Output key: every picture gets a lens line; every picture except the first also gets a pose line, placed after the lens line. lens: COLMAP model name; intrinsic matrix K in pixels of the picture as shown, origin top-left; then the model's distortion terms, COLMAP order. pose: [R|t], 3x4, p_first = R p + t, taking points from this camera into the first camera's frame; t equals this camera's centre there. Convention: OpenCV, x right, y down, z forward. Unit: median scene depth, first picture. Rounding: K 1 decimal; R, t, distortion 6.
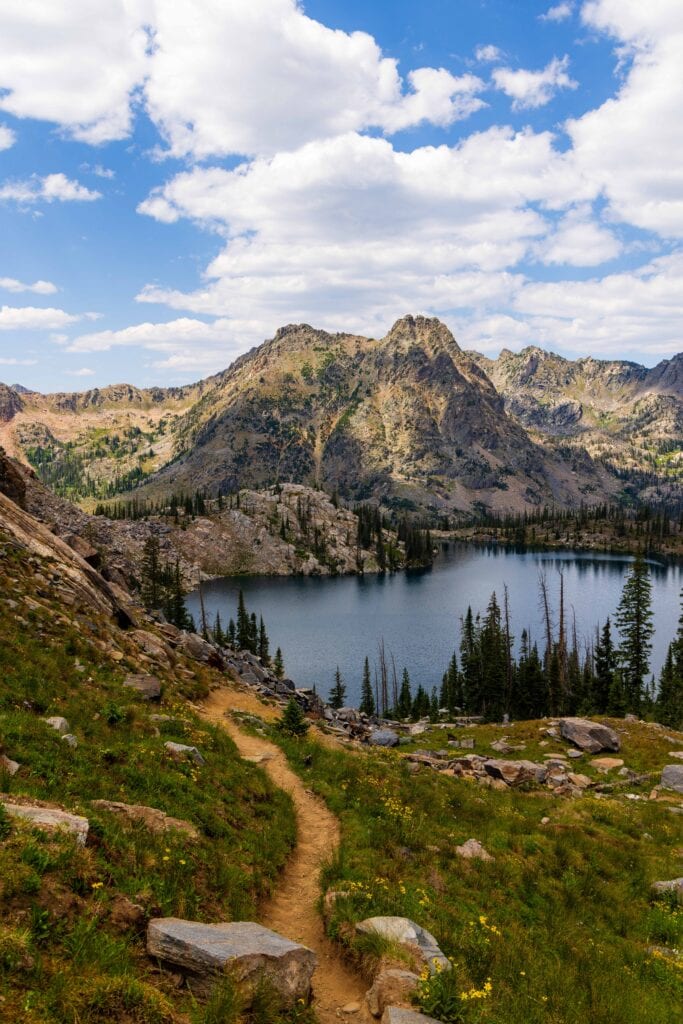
lens RADIAL K [[956.5, 0, 332.5], [0, 956.5, 517.8], [0, 0, 1]] dist [0.014484, 0.000000]
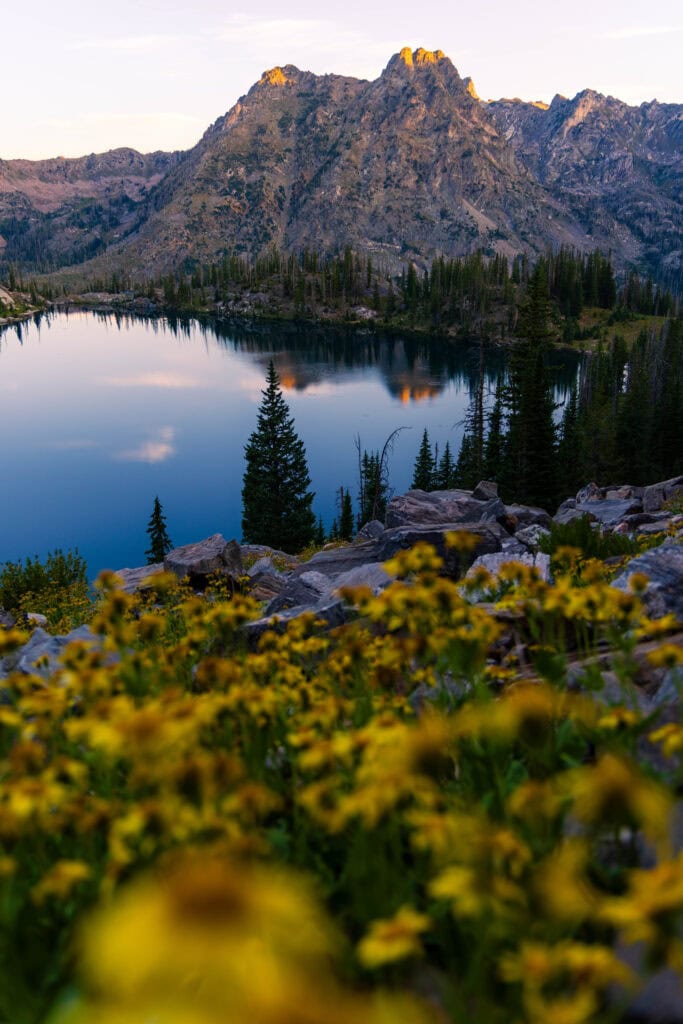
lens RADIAL K [[901.8, 0, 335.7], [0, 901.8, 510.2], [0, 0, 1]] dist [0.005557, 0.007606]
pose [[0.990181, 0.024754, -0.137583, 0.156176], [0.007105, 0.974013, 0.226379, 0.008192], [0.139611, -0.225133, 0.964274, 0.135210]]
